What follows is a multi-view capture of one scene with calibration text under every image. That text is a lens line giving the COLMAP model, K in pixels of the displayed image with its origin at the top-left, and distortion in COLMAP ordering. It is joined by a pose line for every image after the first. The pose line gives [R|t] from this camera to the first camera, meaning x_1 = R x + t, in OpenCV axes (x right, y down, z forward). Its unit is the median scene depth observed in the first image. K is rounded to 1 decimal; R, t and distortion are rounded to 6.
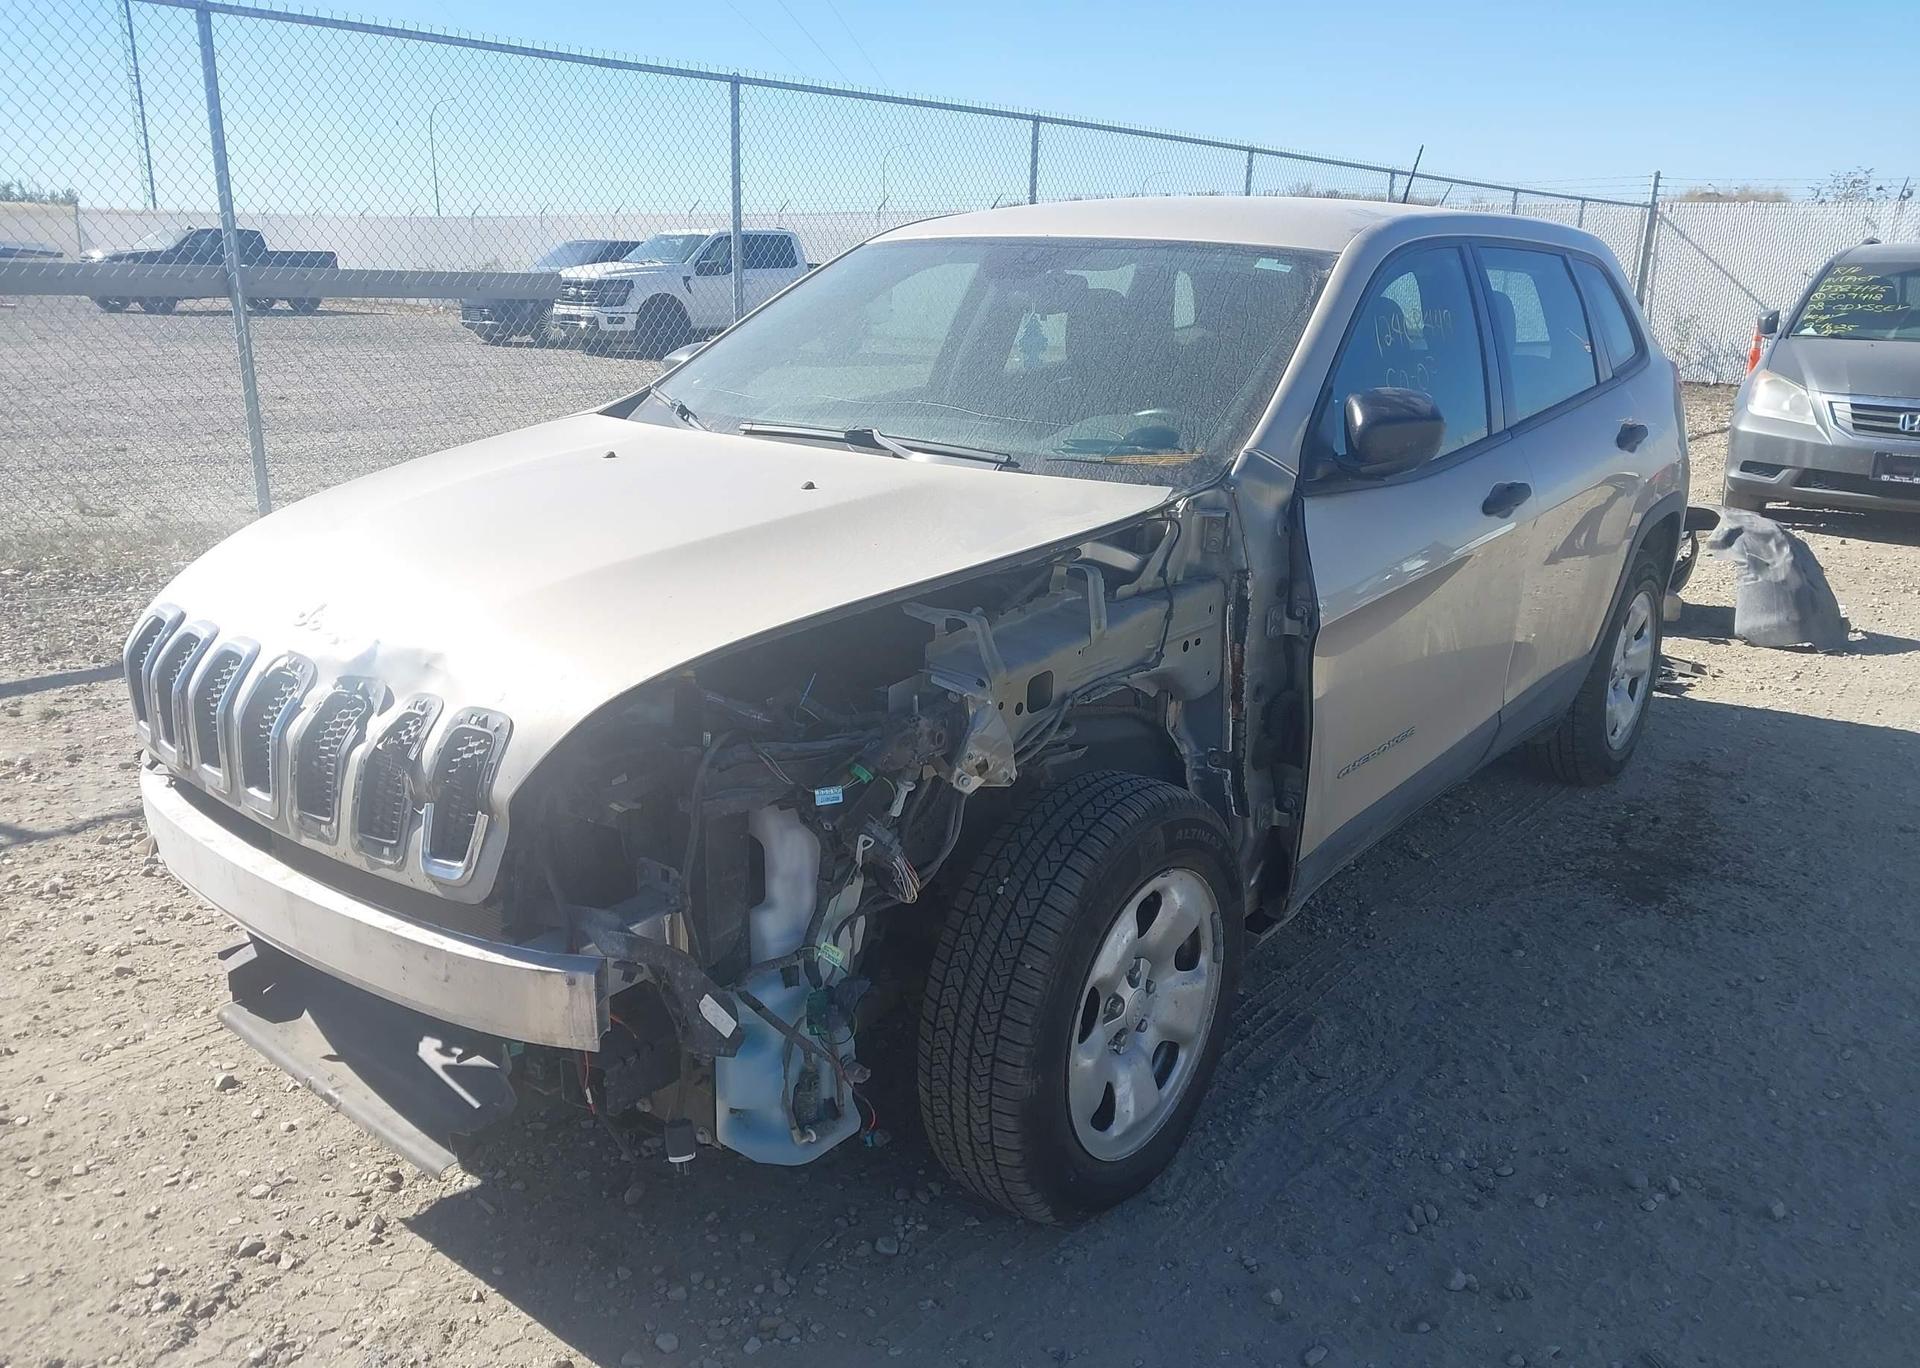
lens RADIAL K [[1551.6, 0, 957.4], [0, 1551.6, 650.4], [0, 0, 1]] dist [0.012523, -0.001522]
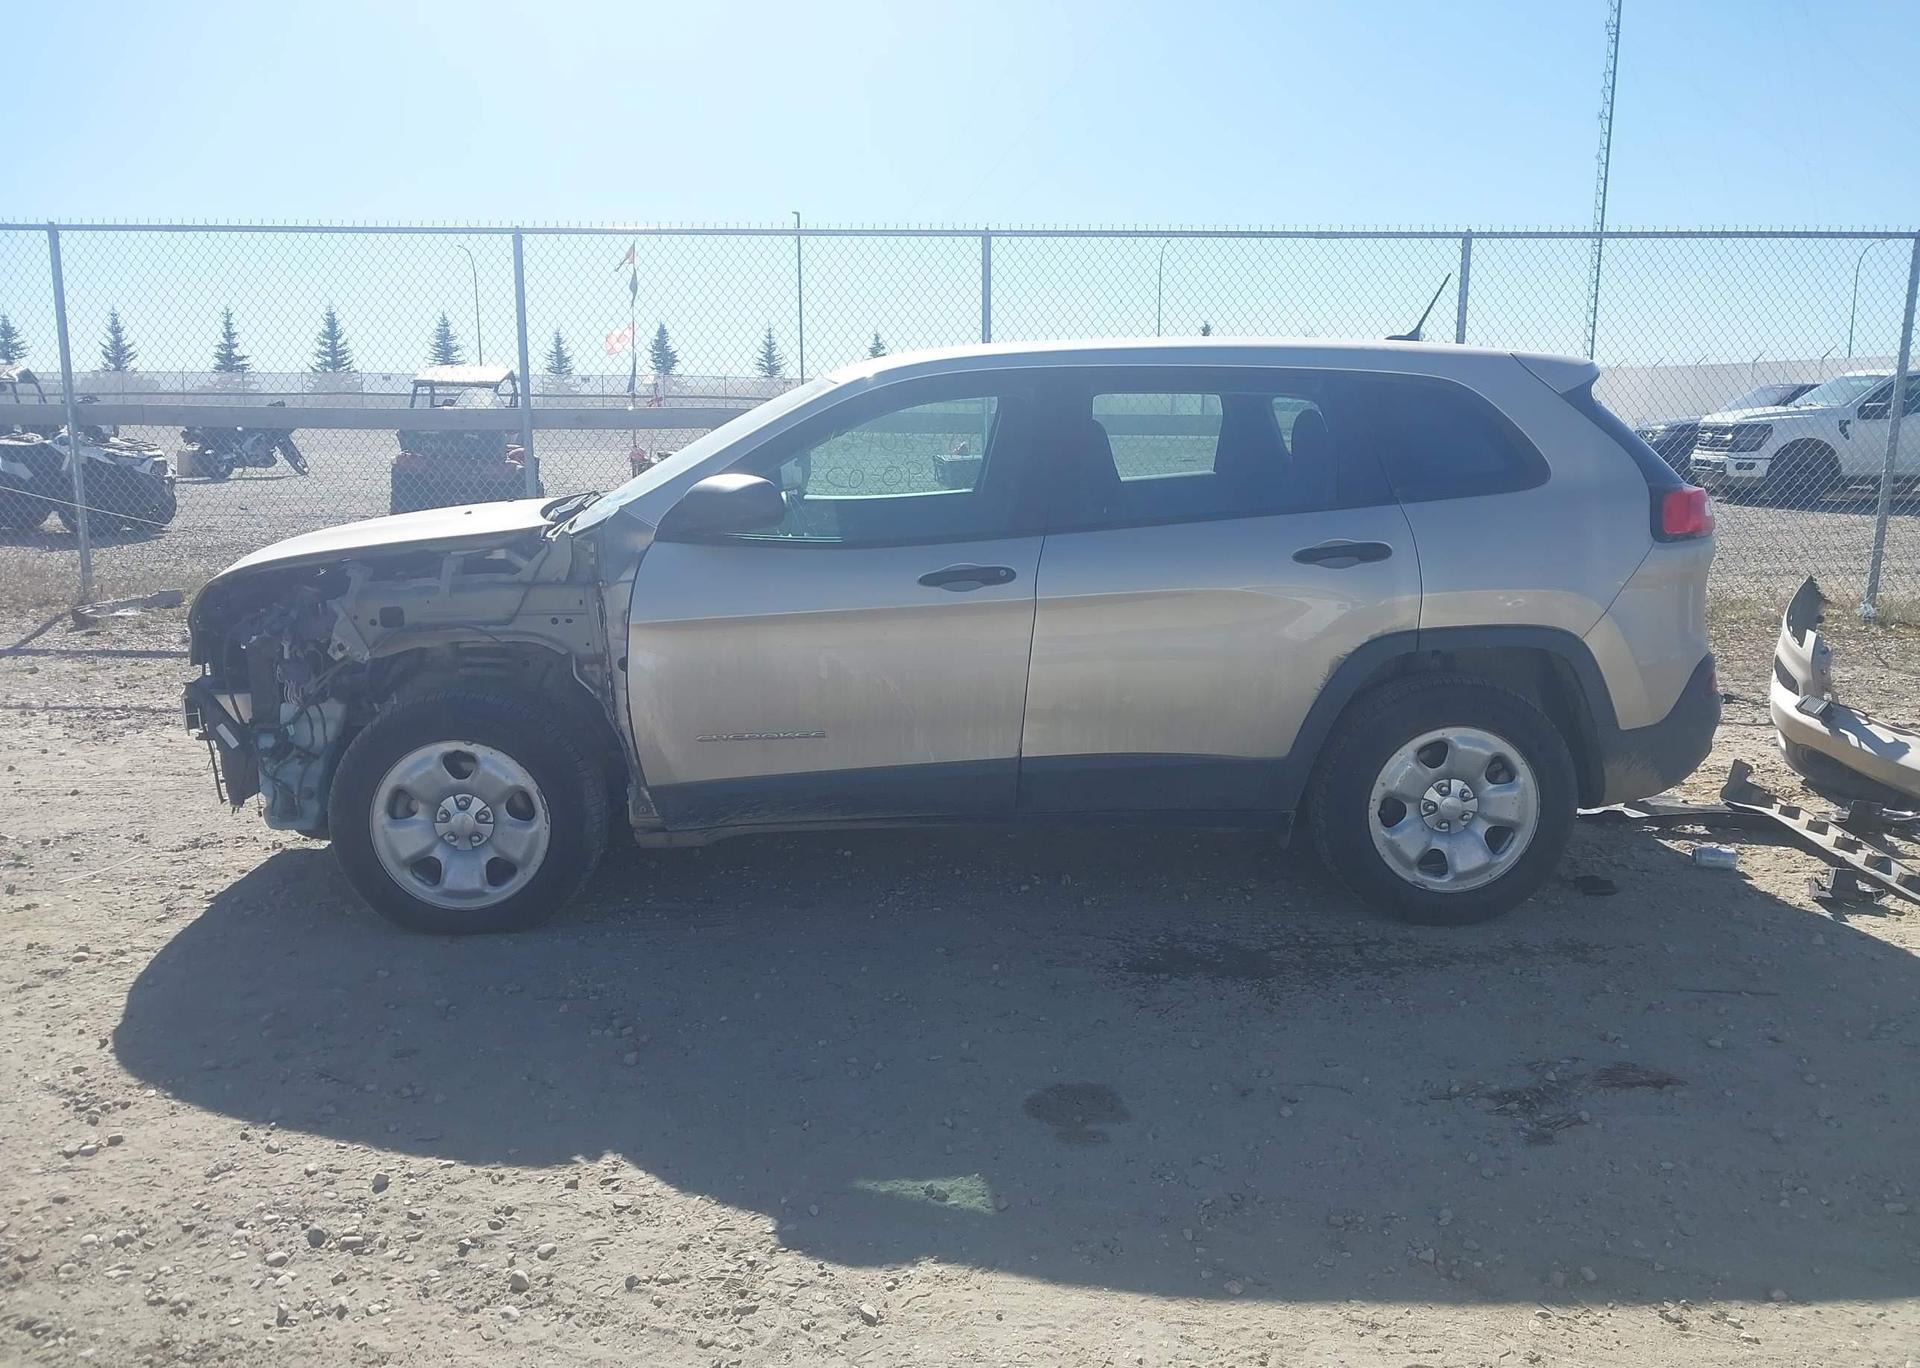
lens RADIAL K [[1512.3, 0, 960.0], [0, 1512.3, 684.0], [0, 0, 1]] dist [0.038058, -0.050249]
pose [[0.650128, 0.127961, -0.748972, 0.949114], [-0.179352, 0.983707, 0.012383, -0.019794], [0.738354, 0.126279, 0.662486, 0.162276]]
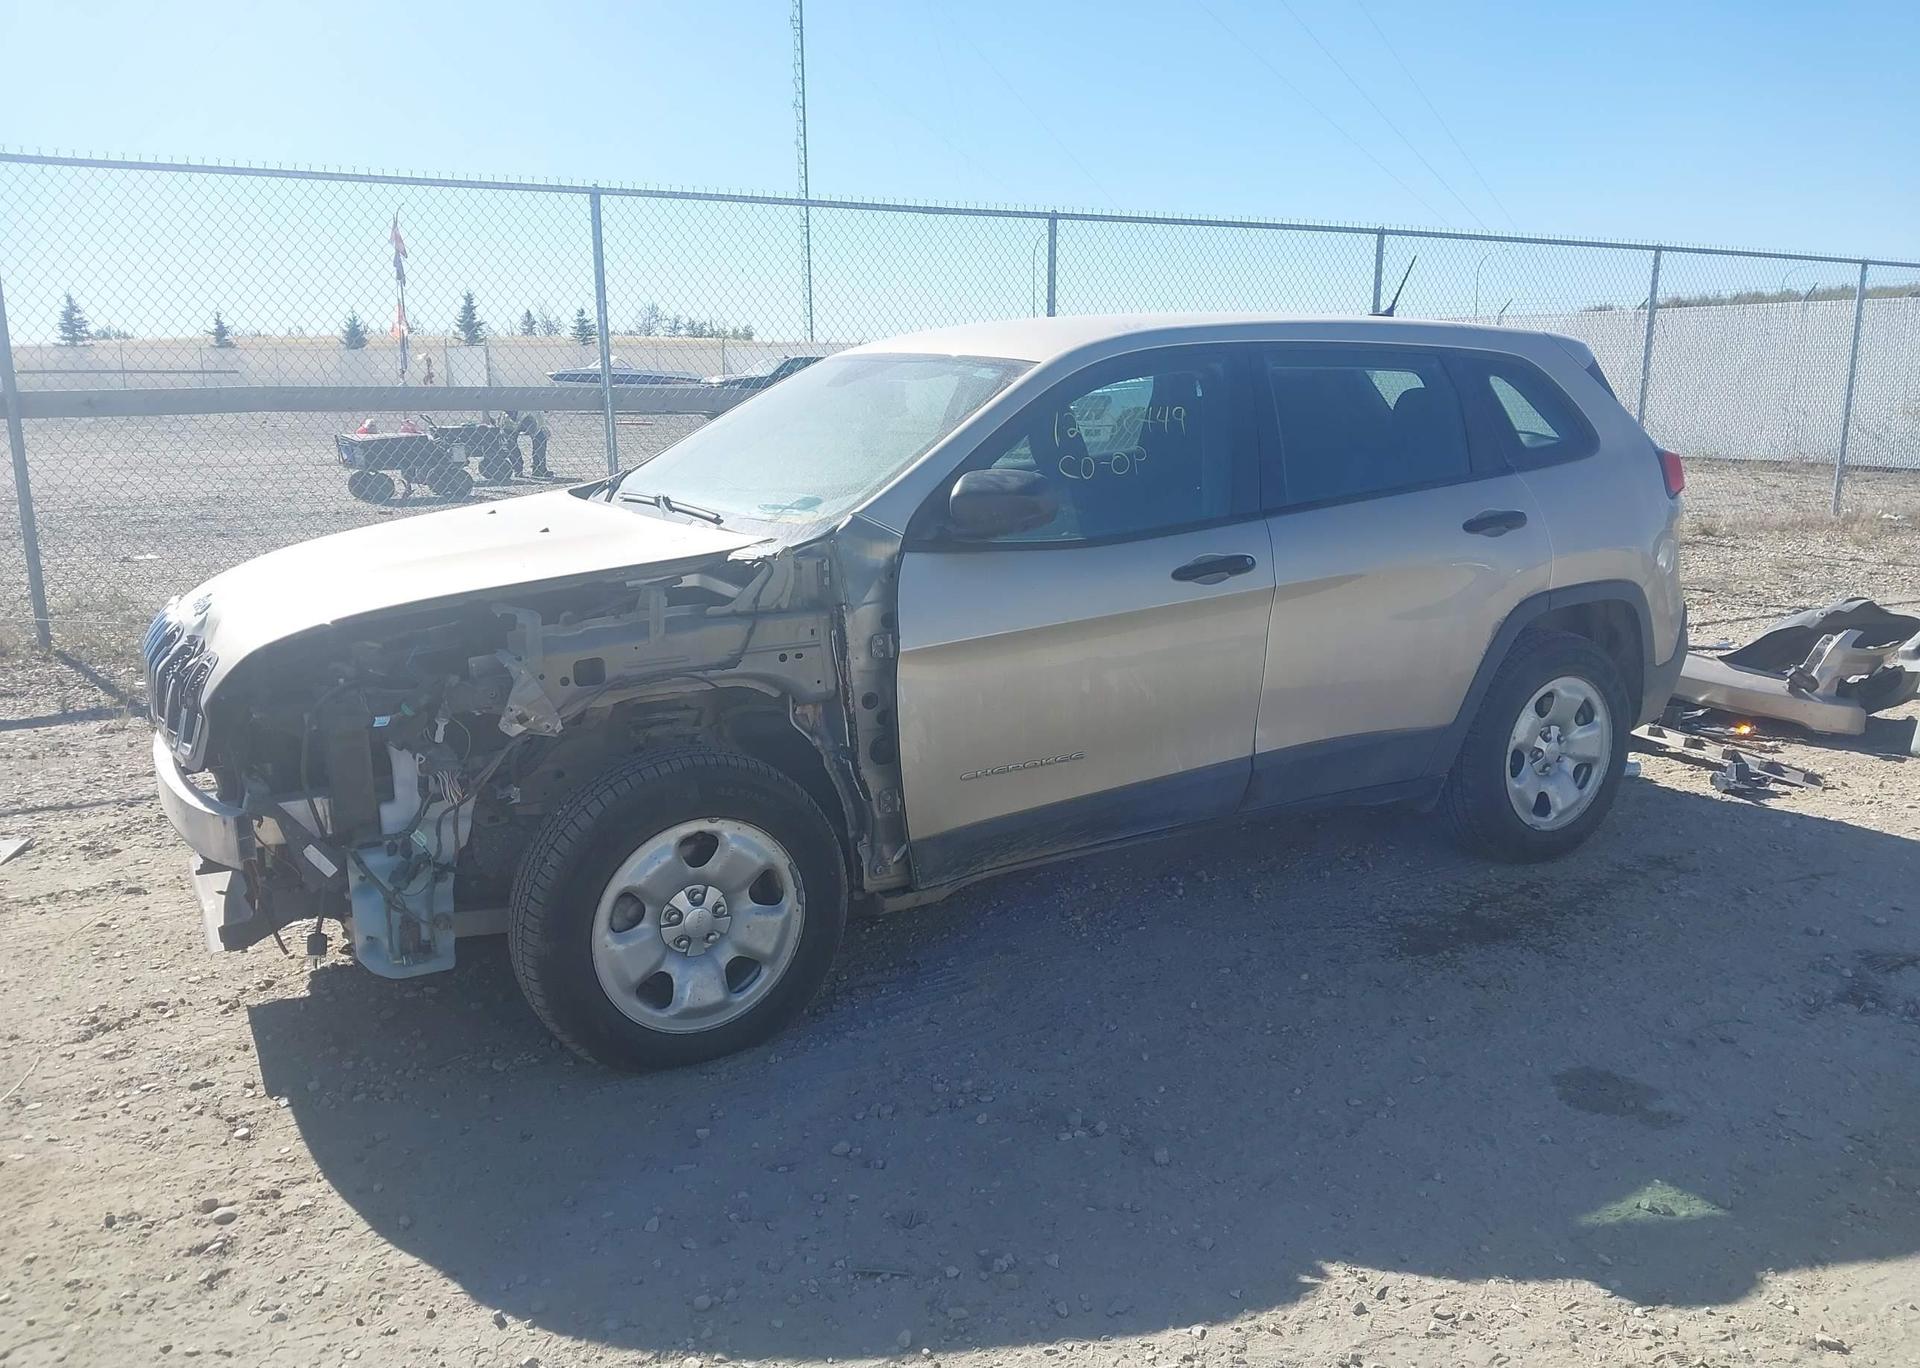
lens RADIAL K [[1504.8, 0, 960.0], [0, 1504.8, 684.0], [0, 0, 1]] dist [0.085865, -0.119953]
pose [[0.930719, 0.056192, -0.361394, 0.442752], [-0.072412, 0.996878, -0.031487, 0.028912], [0.358496, 0.055475, 0.931881, -0.080421]]
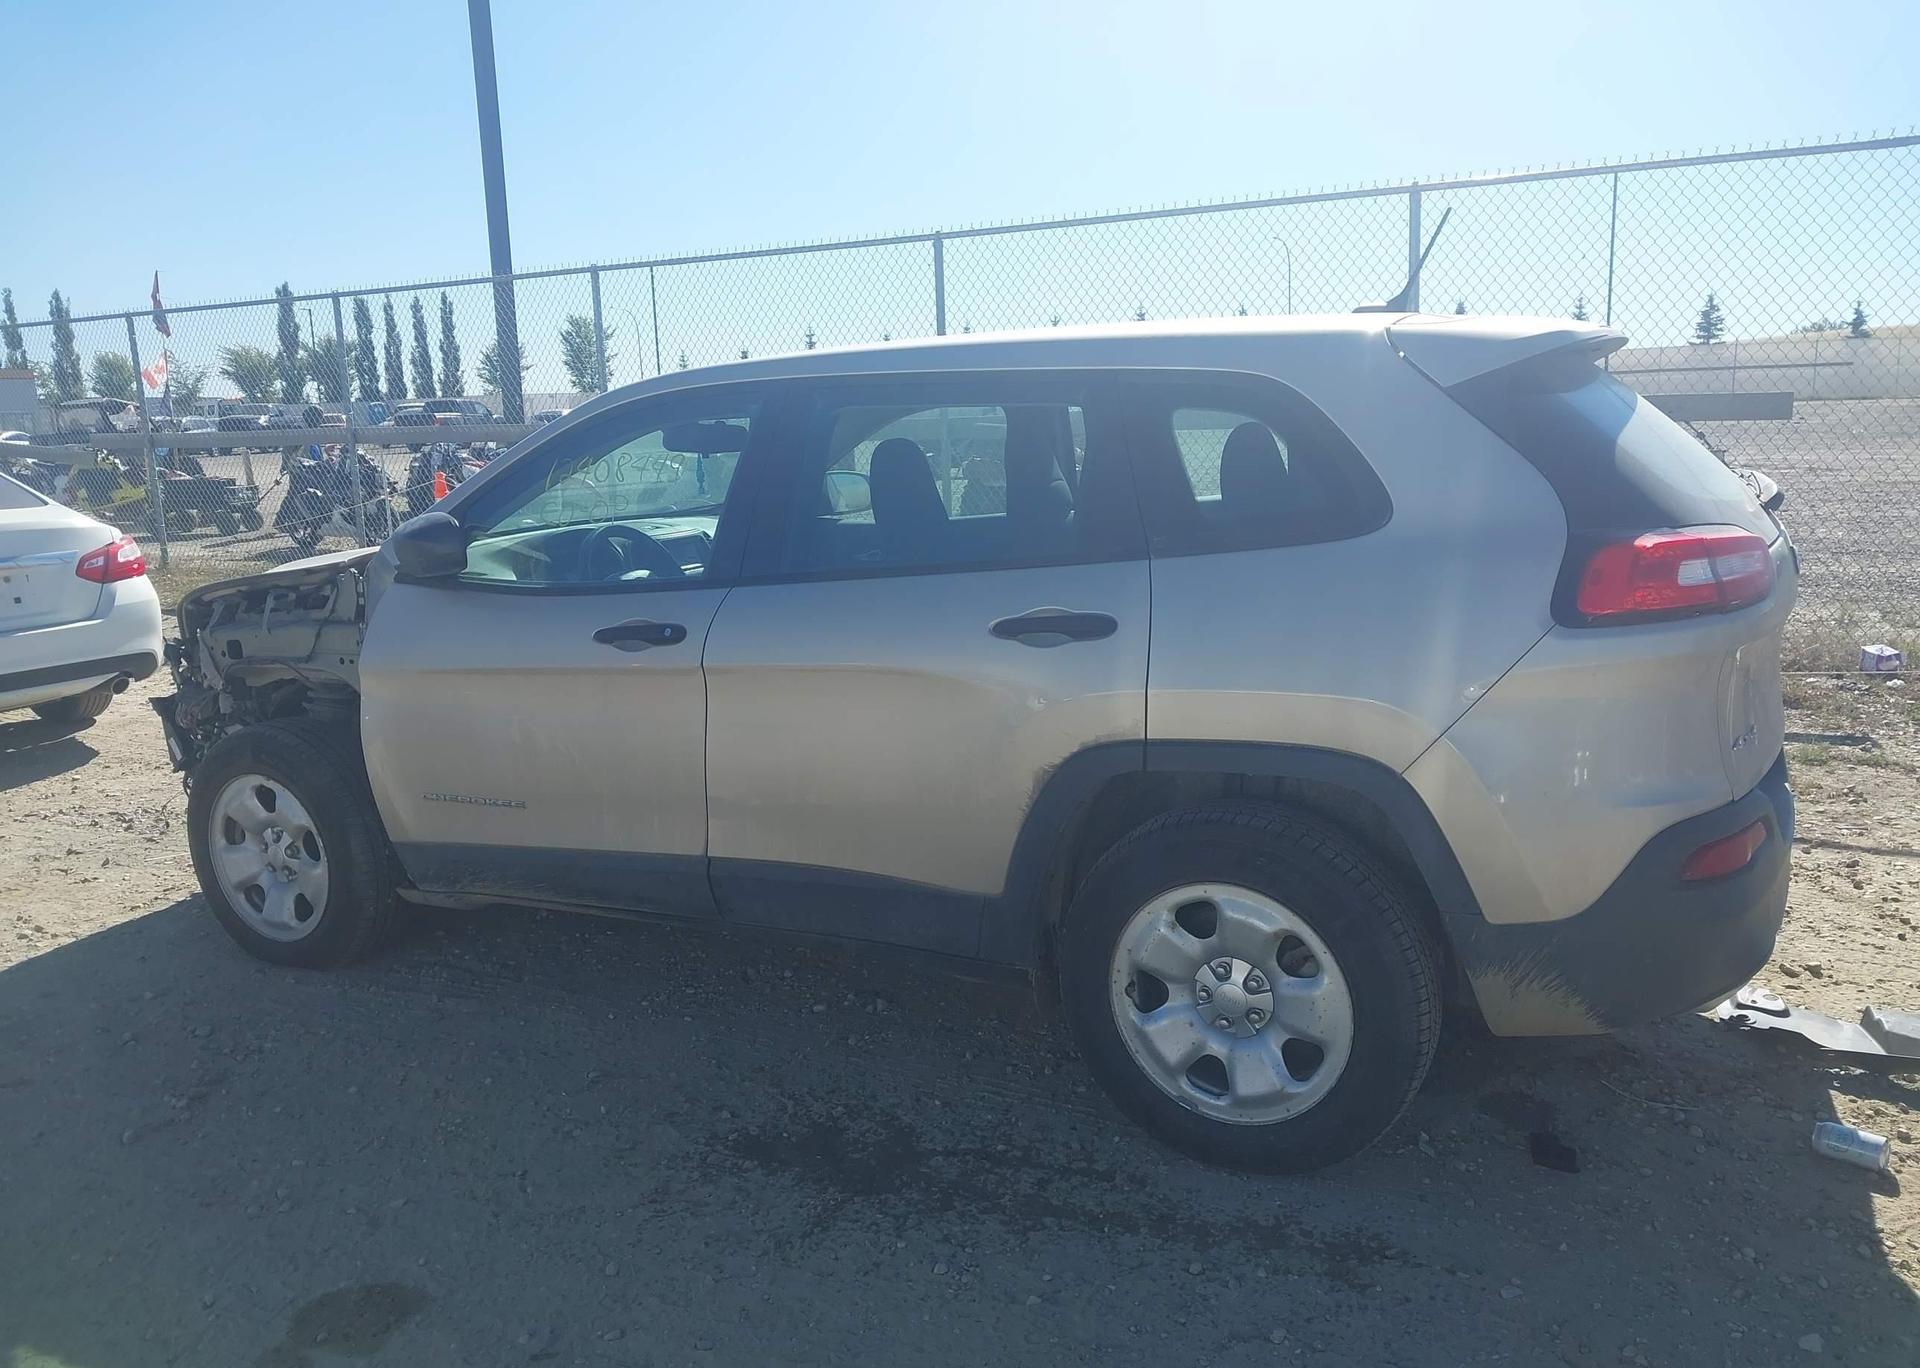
lens RADIAL K [[1512.3, 0, 960.0], [0, 1512.3, 684.0], [0, 0, 1]] dist [0.038058, -0.050249]
pose [[0.174721, 0.162258, -0.971157, 1.037232], [-0.202648, 0.971138, 0.125796, -0.177555], [0.963538, 0.174824, 0.202560, 0.763599]]
